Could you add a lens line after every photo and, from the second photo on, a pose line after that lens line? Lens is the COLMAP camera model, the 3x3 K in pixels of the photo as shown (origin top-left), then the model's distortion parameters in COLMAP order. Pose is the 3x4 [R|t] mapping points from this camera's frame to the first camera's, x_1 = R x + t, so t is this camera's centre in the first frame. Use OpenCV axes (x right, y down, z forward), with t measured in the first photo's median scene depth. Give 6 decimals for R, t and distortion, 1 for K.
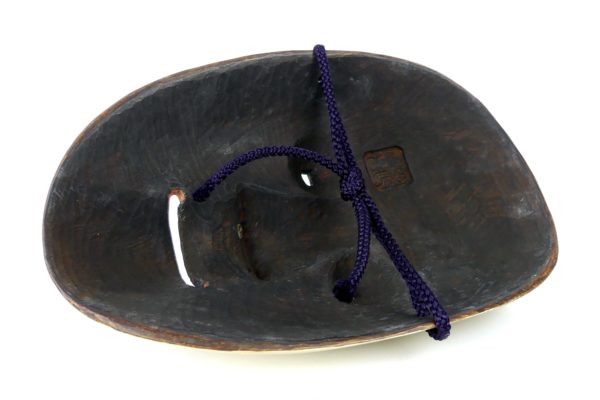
lens RADIAL K [[715.6, 0, 301.5], [0, 715.6, 199.8], [0, 0, 1]] dist [0.004505, 0.000000]
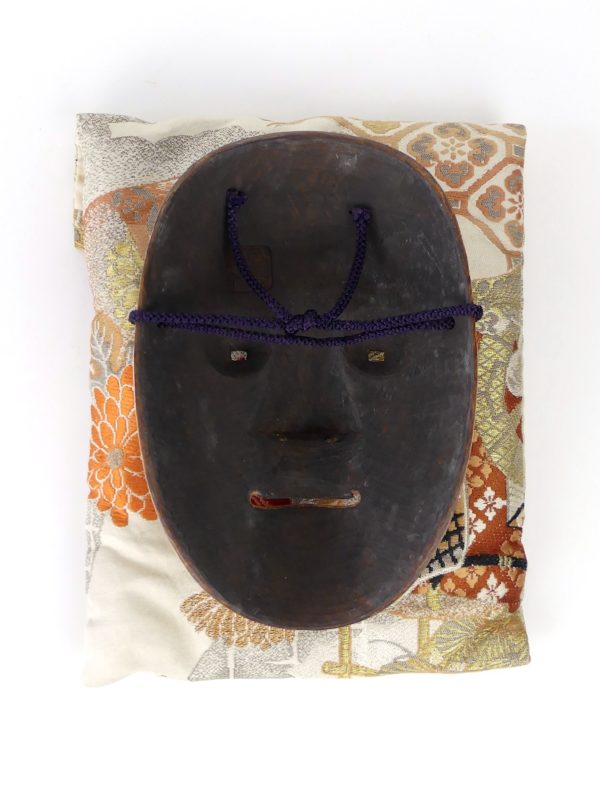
lens RADIAL K [[1108.4, 0, 300.4], [0, 1108.4, 401.2], [0, 0, 1]] dist [-0.060364, 0.000000]
pose [[0.286945, -0.946925, -0.144900, 0.199080], [0.816438, 0.162620, 0.554061, -0.815879], [-0.501090, -0.277287, 0.819769, -0.284983]]
